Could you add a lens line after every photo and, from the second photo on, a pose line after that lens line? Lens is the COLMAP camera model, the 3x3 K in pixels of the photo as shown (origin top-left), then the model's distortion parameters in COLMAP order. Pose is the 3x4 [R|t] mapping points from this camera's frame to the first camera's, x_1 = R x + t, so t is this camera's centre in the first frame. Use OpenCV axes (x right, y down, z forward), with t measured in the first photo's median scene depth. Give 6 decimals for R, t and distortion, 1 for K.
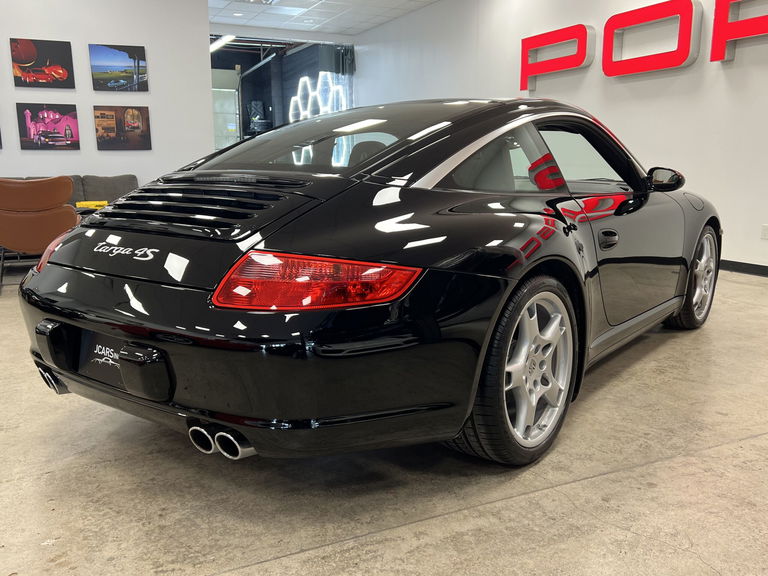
lens RADIAL K [[687.4, 0, 384.0], [0, 687.4, 288.0], [0, 0, 1]] dist [0.027811, -0.008619]
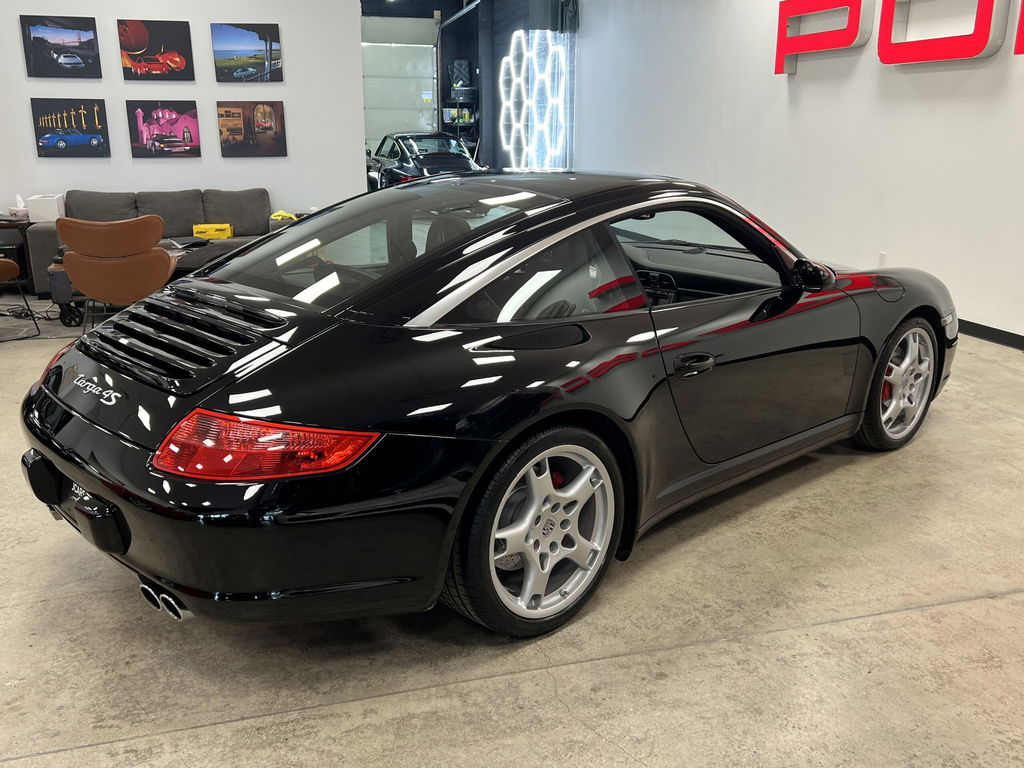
lens RADIAL K [[936.1, 0, 505.8], [0, 936.1, 378.2], [0, 0, 1]] dist [0.037252, -0.023036]
pose [[0.986070, 0.047105, -0.159520, 0.238033], [-0.032960, 0.995379, 0.090185, -0.125266], [0.163031, -0.083671, 0.983067, -0.113556]]
